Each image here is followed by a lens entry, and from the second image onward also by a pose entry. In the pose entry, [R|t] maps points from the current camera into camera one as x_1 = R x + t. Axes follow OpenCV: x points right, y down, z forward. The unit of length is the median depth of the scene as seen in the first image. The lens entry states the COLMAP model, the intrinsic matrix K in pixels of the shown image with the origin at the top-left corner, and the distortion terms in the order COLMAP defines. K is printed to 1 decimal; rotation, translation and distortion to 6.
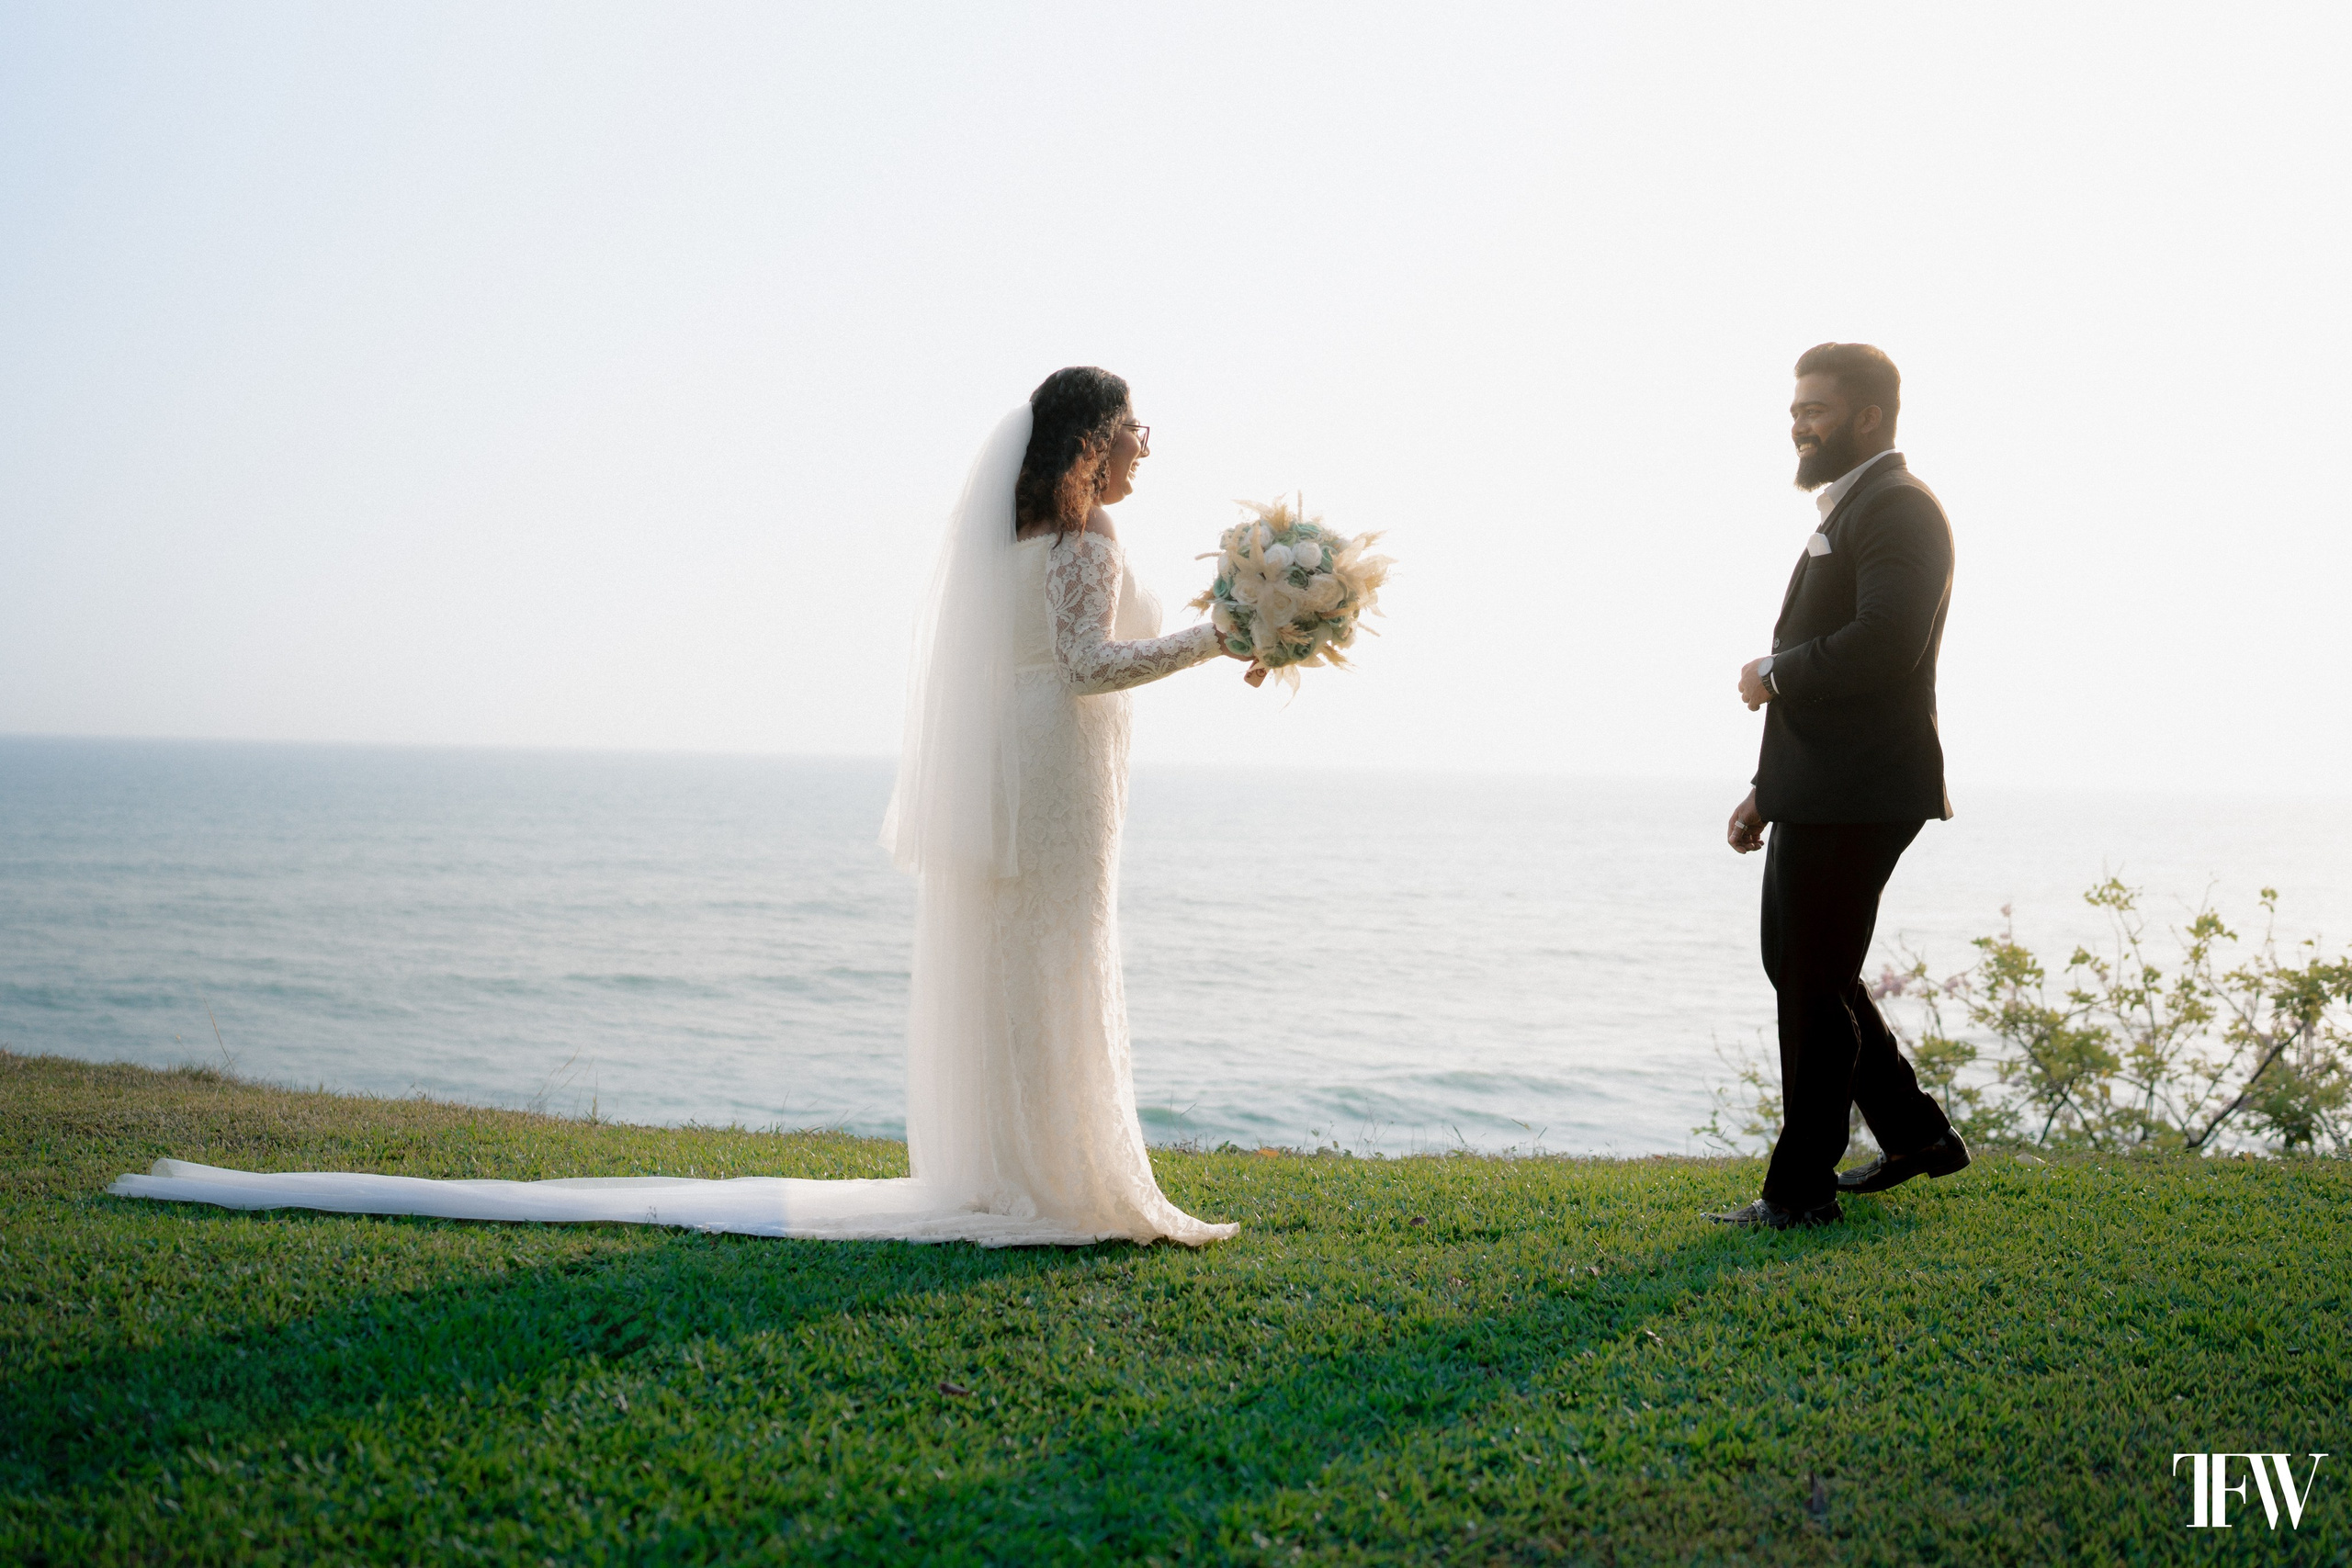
lens RADIAL K [[2409.2, 0, 1172.2], [0, 2409.2, 809.0], [0, 0, 1]] dist [-0.077878, 0.000000]
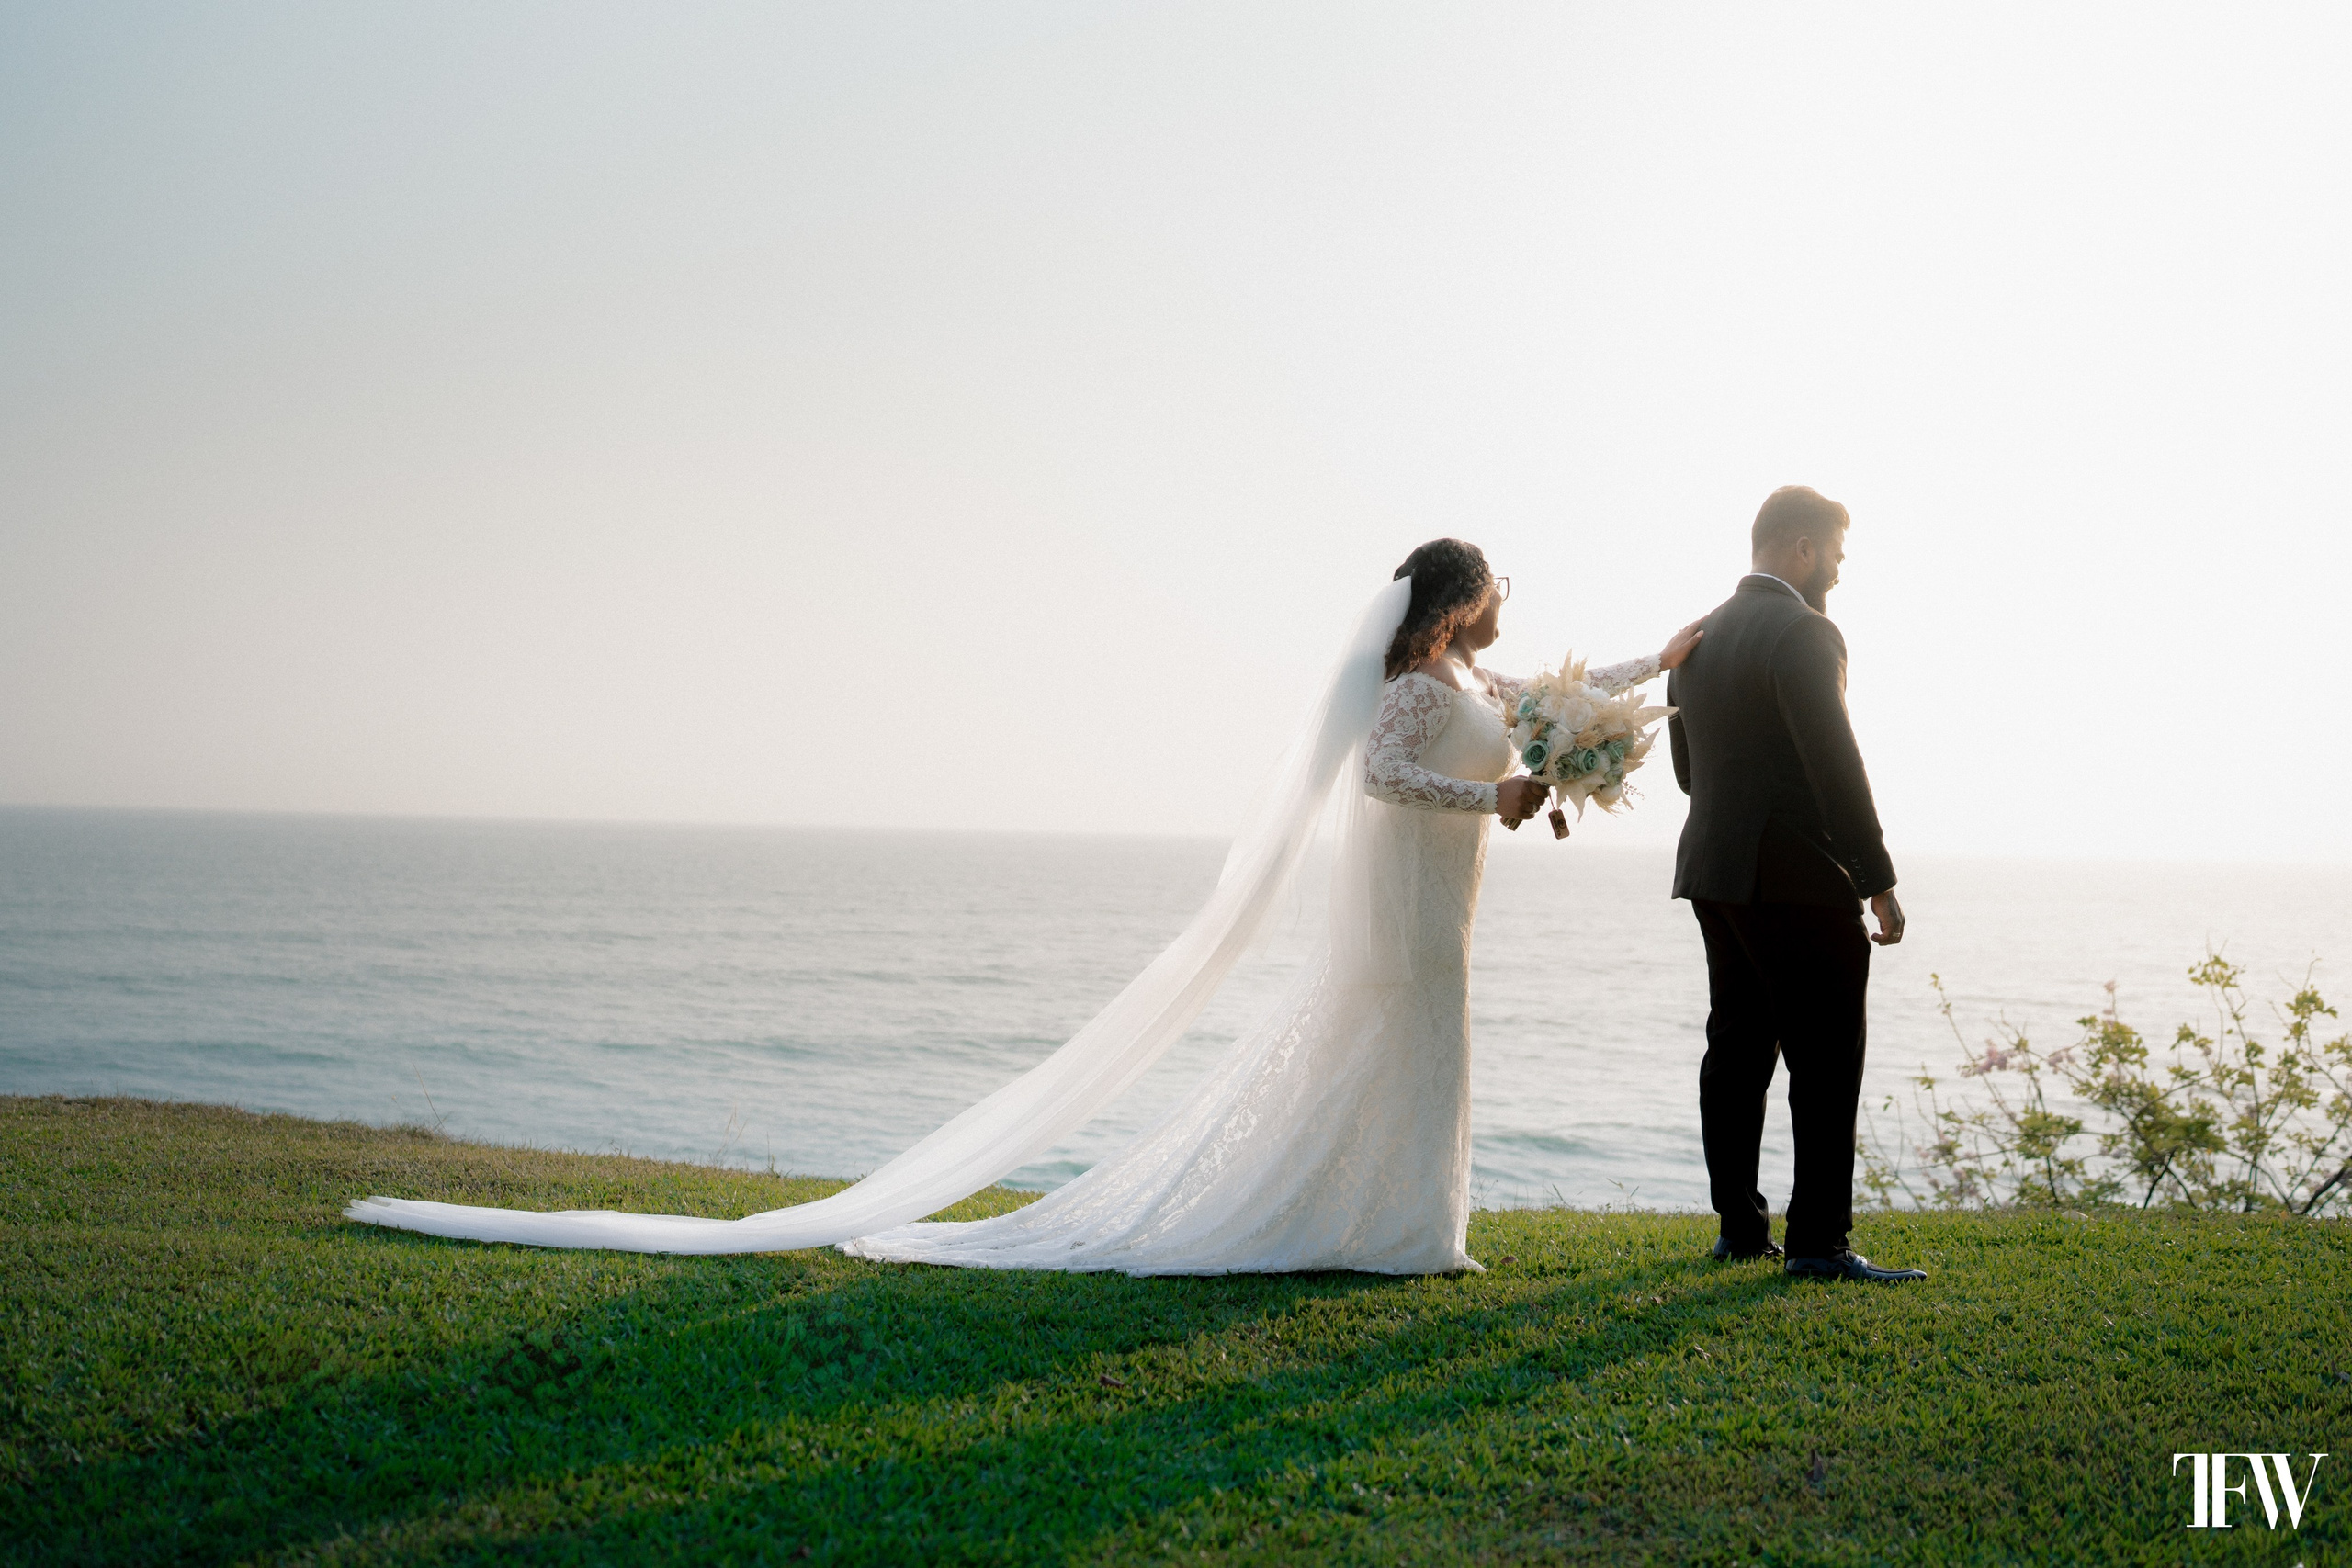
lens RADIAL K [[2409.2, 0, 1179.1], [0, 2409.2, 767.7], [0, 0, 1]] dist [-0.077878, 0.000000]
pose [[0.998698, -0.000916, -0.050998, 0.005038], [-0.001538, 0.998843, -0.048065, -0.009670], [0.050983, 0.048081, 0.997541, -0.205300]]
